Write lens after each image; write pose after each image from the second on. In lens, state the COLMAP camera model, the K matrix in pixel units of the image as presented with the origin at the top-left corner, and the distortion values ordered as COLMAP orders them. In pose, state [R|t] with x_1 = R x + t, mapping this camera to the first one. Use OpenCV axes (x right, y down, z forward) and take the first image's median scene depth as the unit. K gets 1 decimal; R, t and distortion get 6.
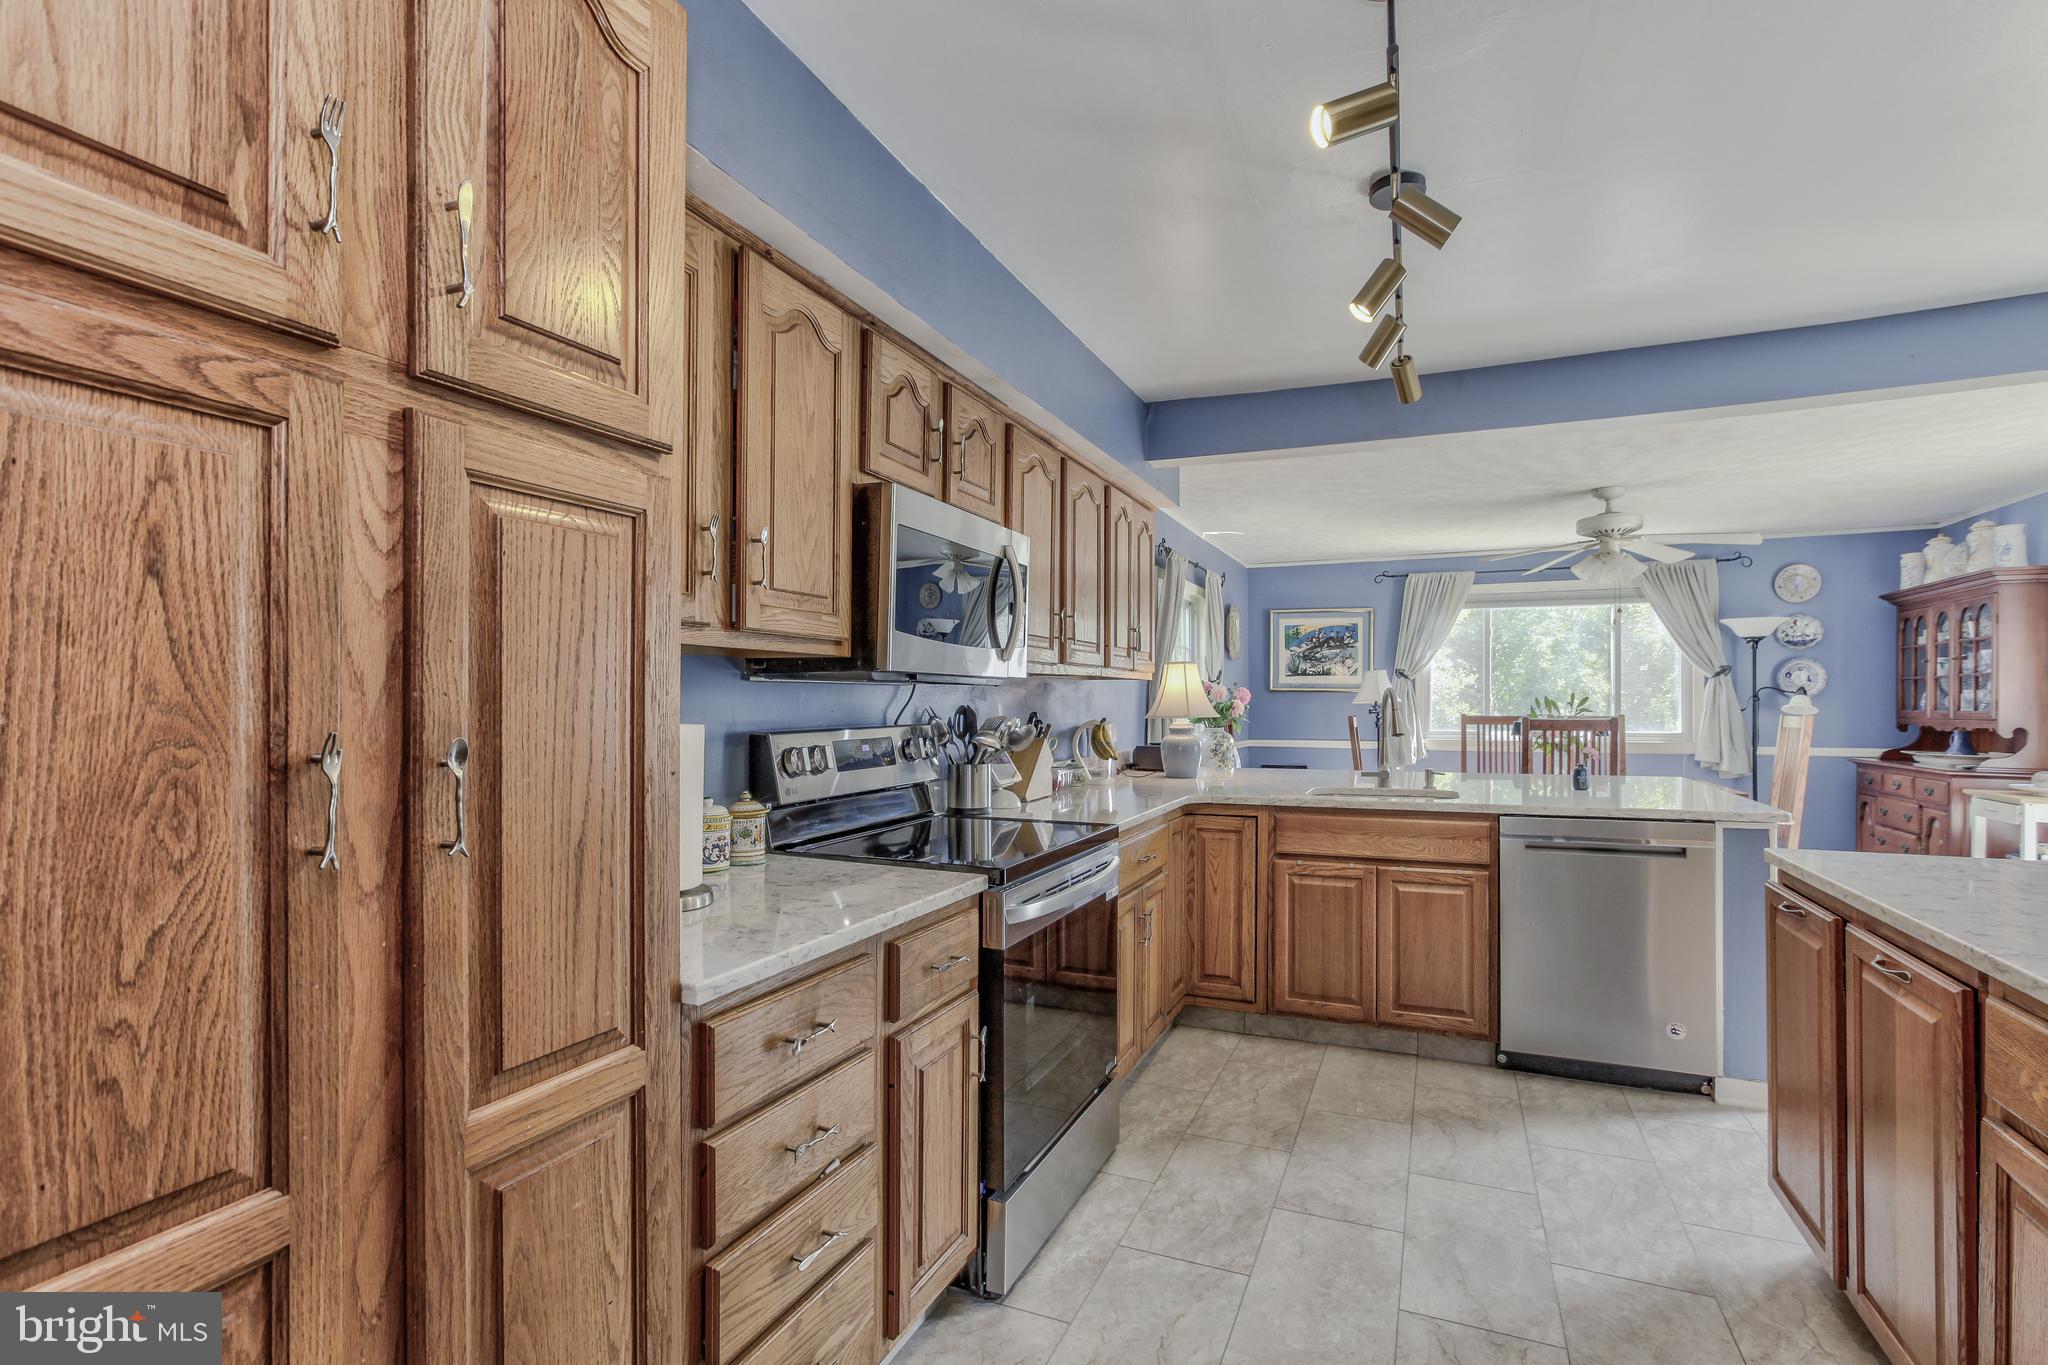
lens RADIAL K [[942.5, 0, 1037.7], [0, 942.5, 696.3], [0, 0, 1]] dist [-0.033427, 0.017804]
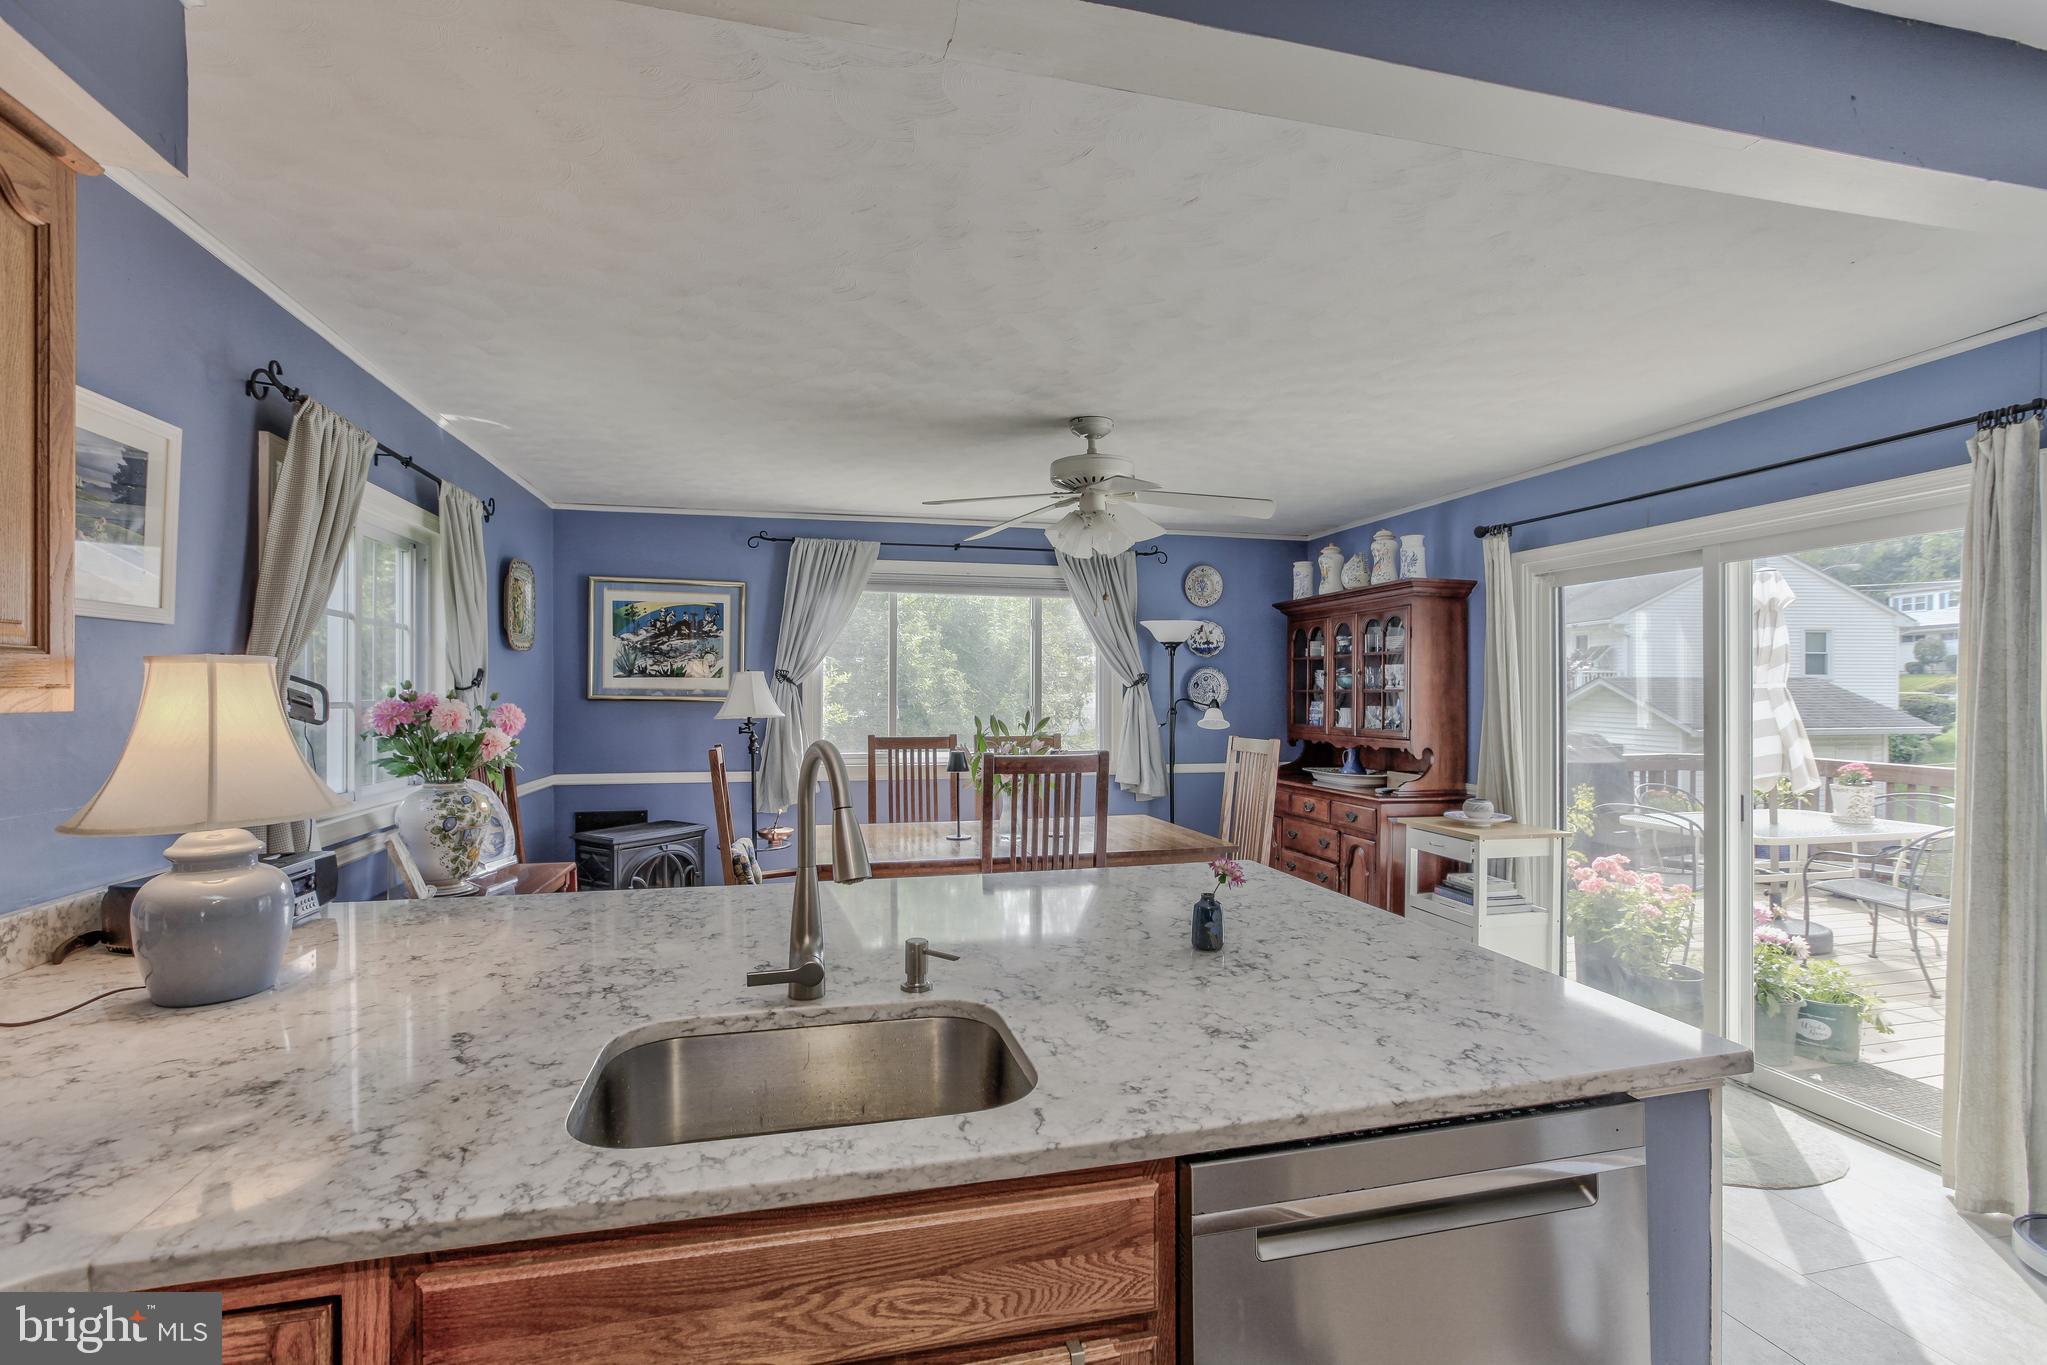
lens RADIAL K [[942.0, 0, 1055.2], [0, 942.0, 697.3], [0, 0, 1]] dist [-0.033427, 0.017804]
pose [[0.781621, -0.000021, 0.623754, 0.118408], [-0.005427, 0.999962, 0.006835, -0.016553], [-0.623730, -0.008727, 0.781591, 0.360069]]
